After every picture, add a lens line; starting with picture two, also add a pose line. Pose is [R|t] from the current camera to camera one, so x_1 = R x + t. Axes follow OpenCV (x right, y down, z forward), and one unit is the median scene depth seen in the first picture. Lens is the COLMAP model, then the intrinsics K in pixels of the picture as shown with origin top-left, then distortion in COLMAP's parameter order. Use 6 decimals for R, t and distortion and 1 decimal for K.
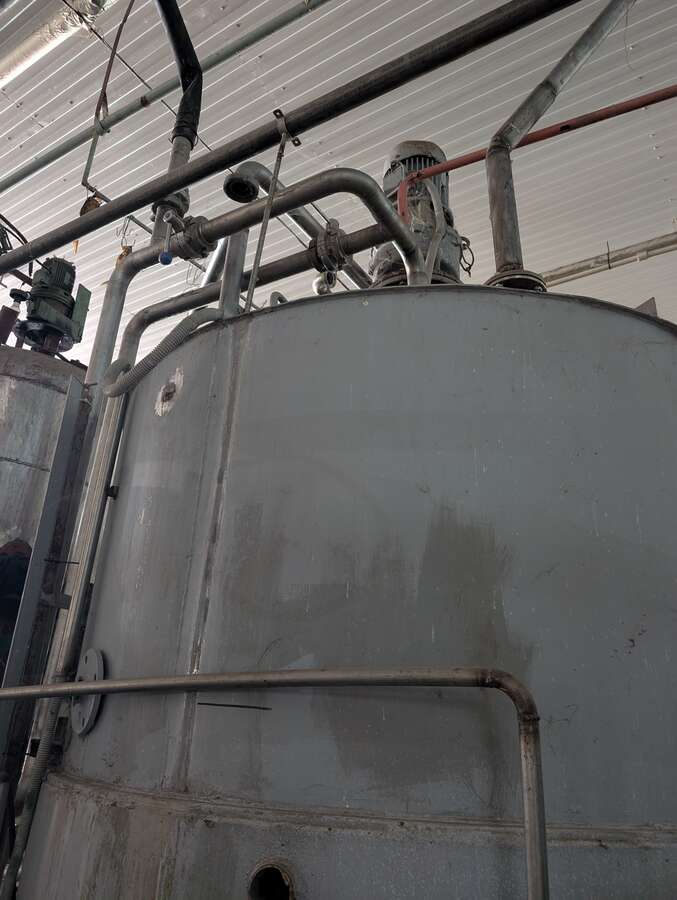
lens RADIAL K [[643.2, 0, 340.3], [0, 643.2, 450.0], [0, 0, 1]] dist [0.014970, -0.010904]
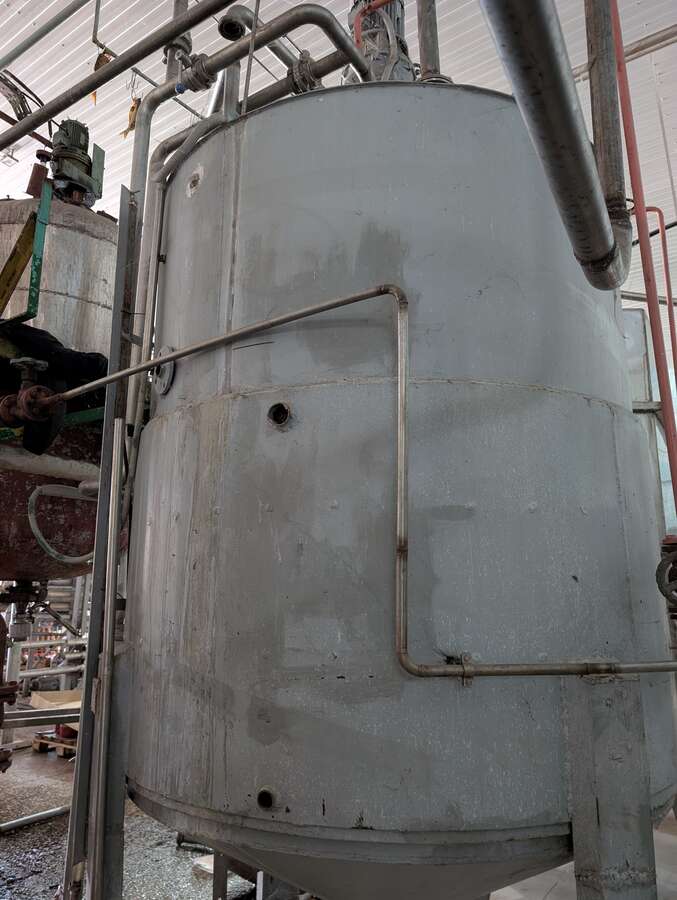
lens RADIAL K [[643.2, 0, 339.2], [0, 643.2, 451.1], [0, 0, 1]] dist [0.014970, -0.010904]
pose [[0.998312, -0.049898, -0.029722, 0.058936], [0.054351, 0.983025, 0.175237, 0.216429], [0.020474, -0.176557, 0.984077, -0.427595]]
